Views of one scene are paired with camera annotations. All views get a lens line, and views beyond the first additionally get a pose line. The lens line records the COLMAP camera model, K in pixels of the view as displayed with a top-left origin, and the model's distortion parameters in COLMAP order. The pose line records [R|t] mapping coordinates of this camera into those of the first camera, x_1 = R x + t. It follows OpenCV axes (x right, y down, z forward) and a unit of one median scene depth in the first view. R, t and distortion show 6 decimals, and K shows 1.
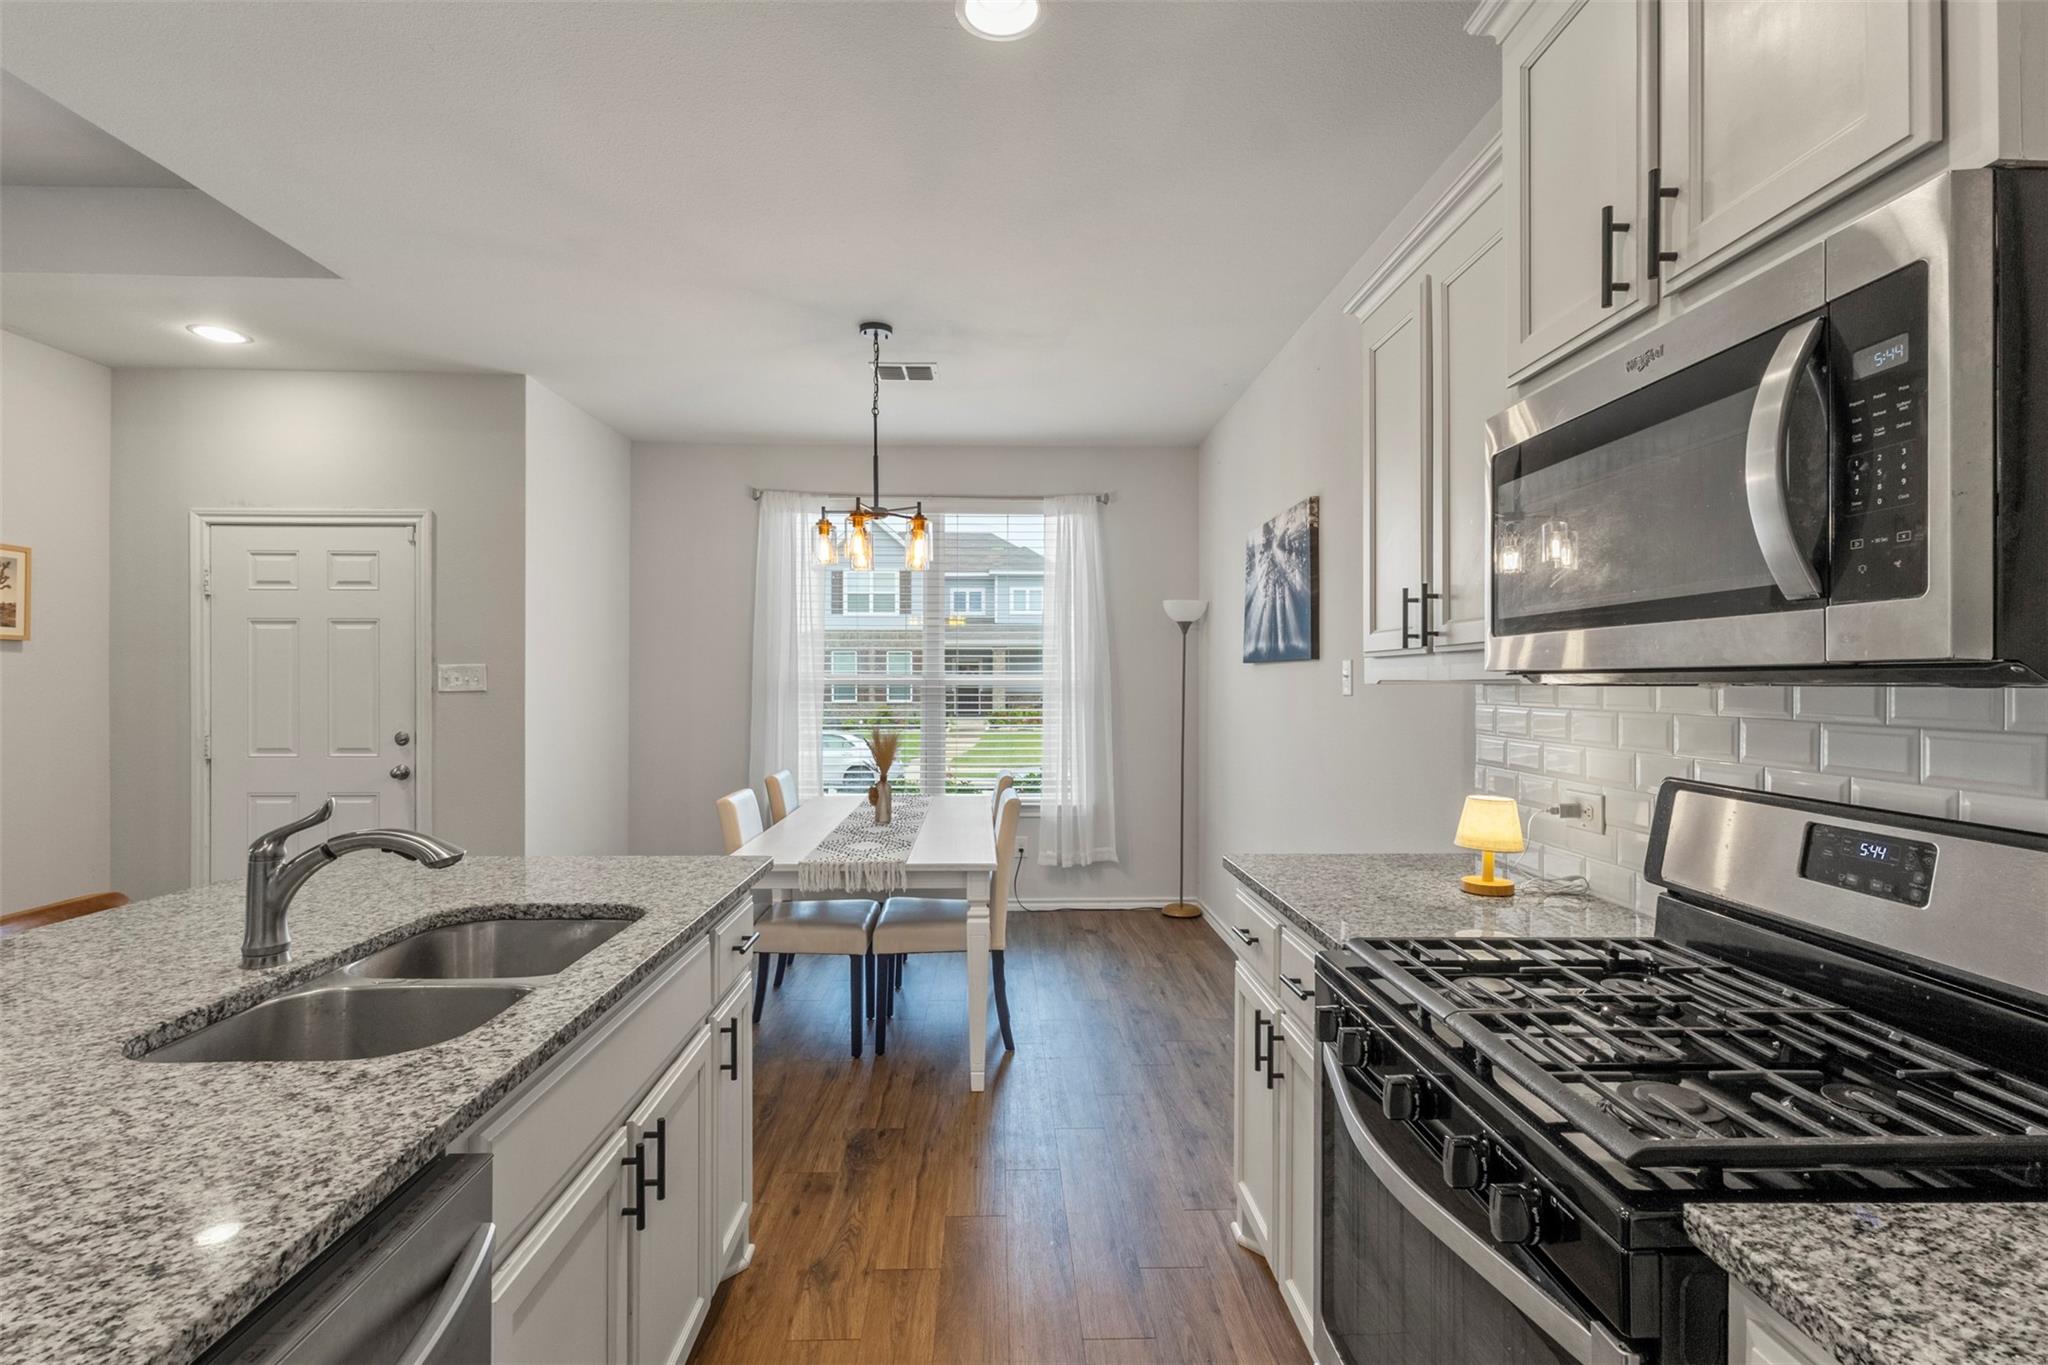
lens RADIAL K [[950.4, 0, 1020.2], [0, 950.4, 677.8], [0, 0, 1]] dist [0.000602, 0.000057]
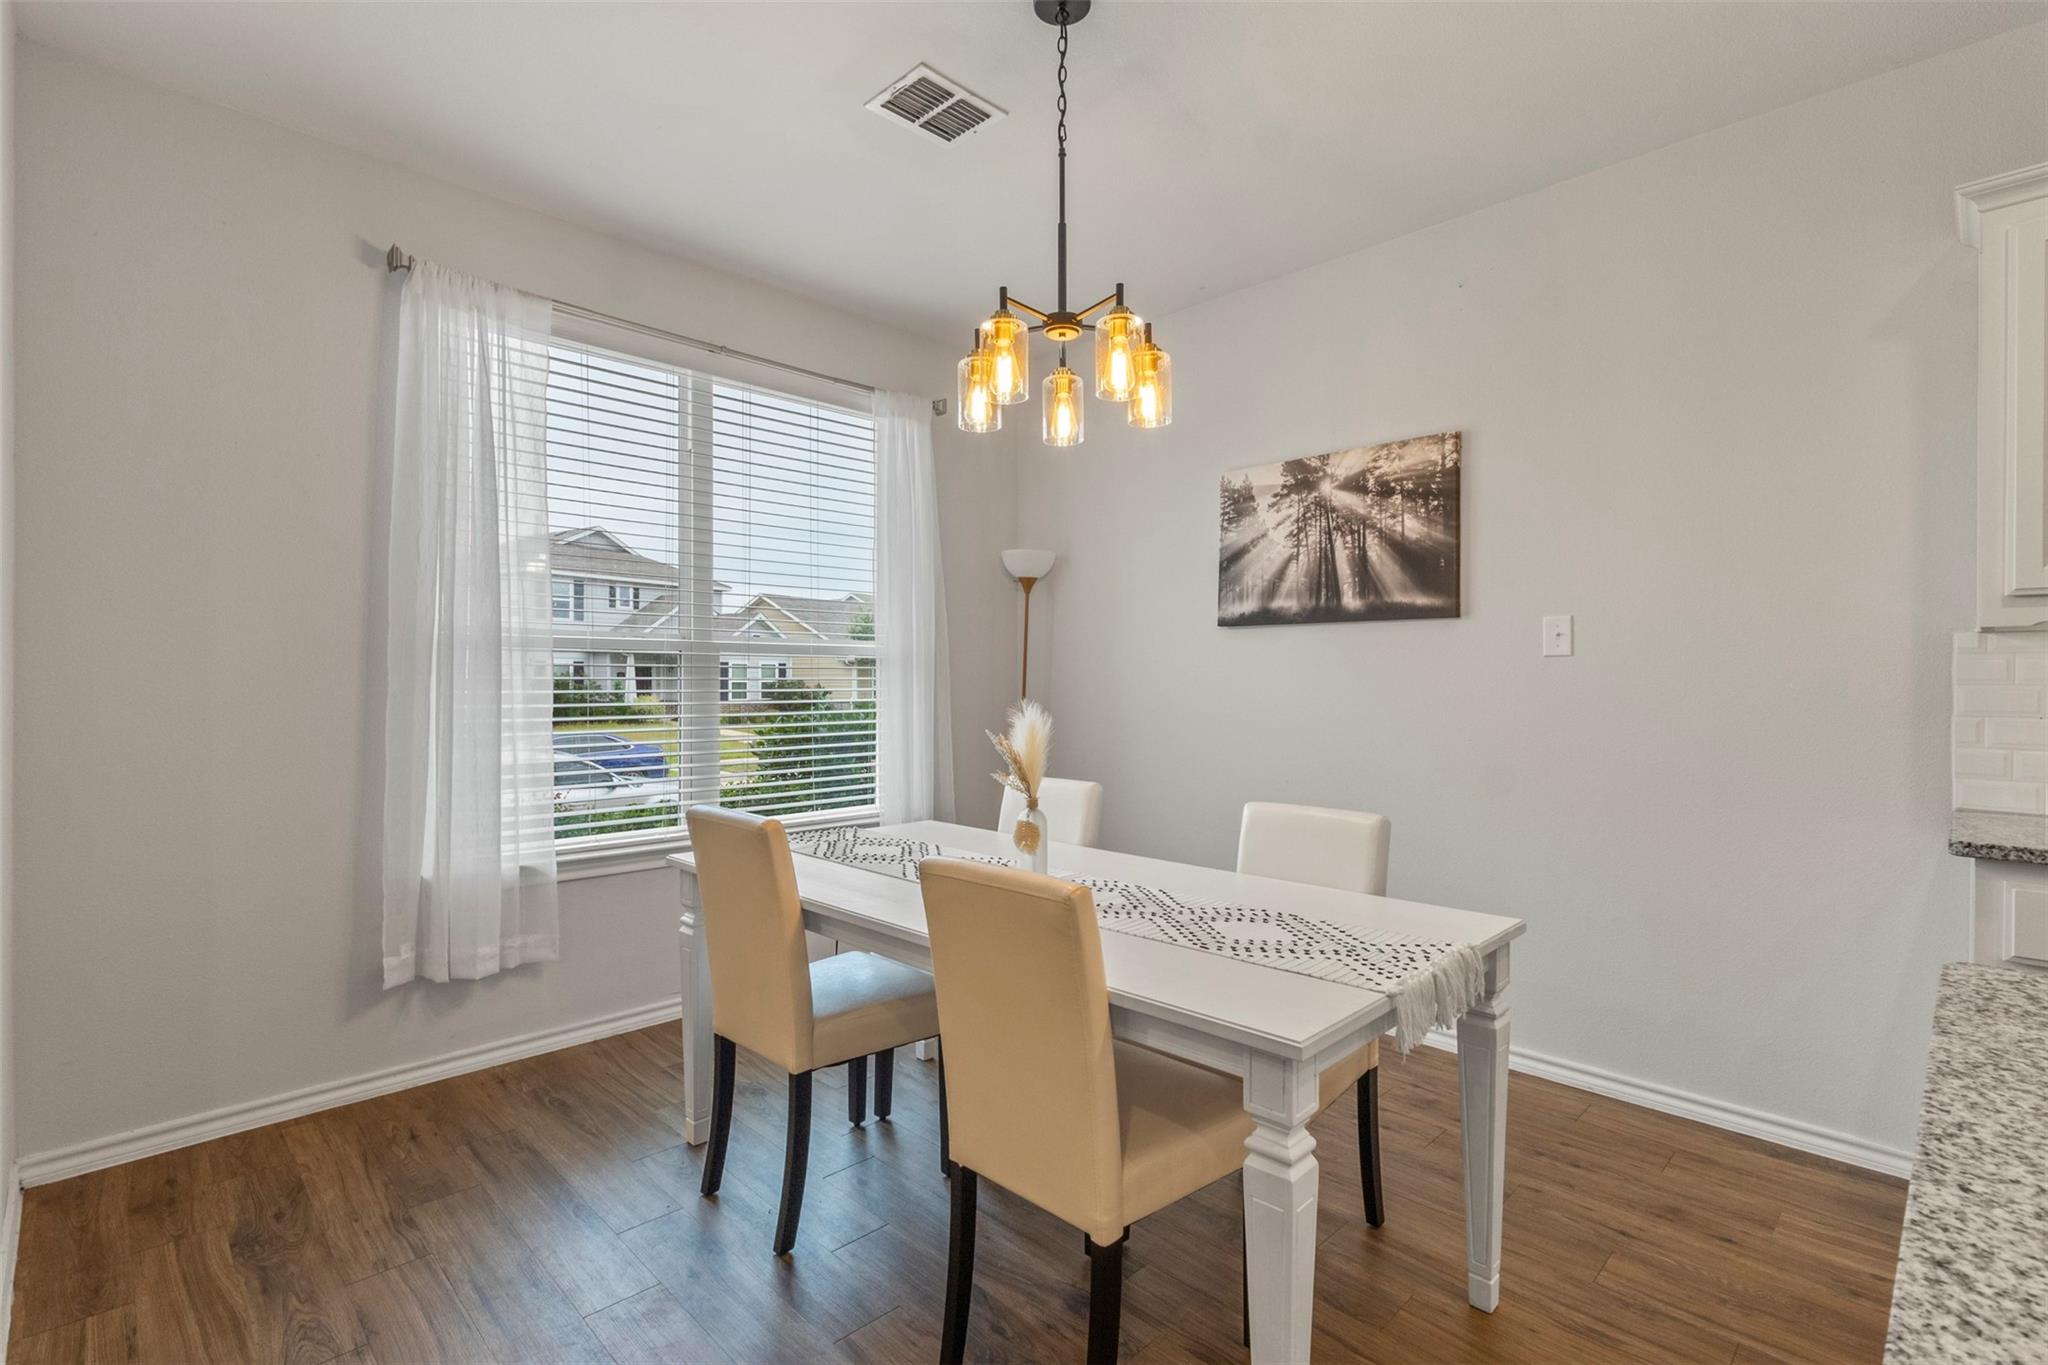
lens RADIAL K [[950.4, 0, 1019.4], [0, 950.4, 683.4], [0, 0, 1]] dist [0.000602, 0.000057]
pose [[0.729381, -0.002259, 0.684103, -0.490593], [-0.004008, 0.999963, 0.007576, 0.030880], [-0.684095, -0.008267, 0.729346, 0.530616]]
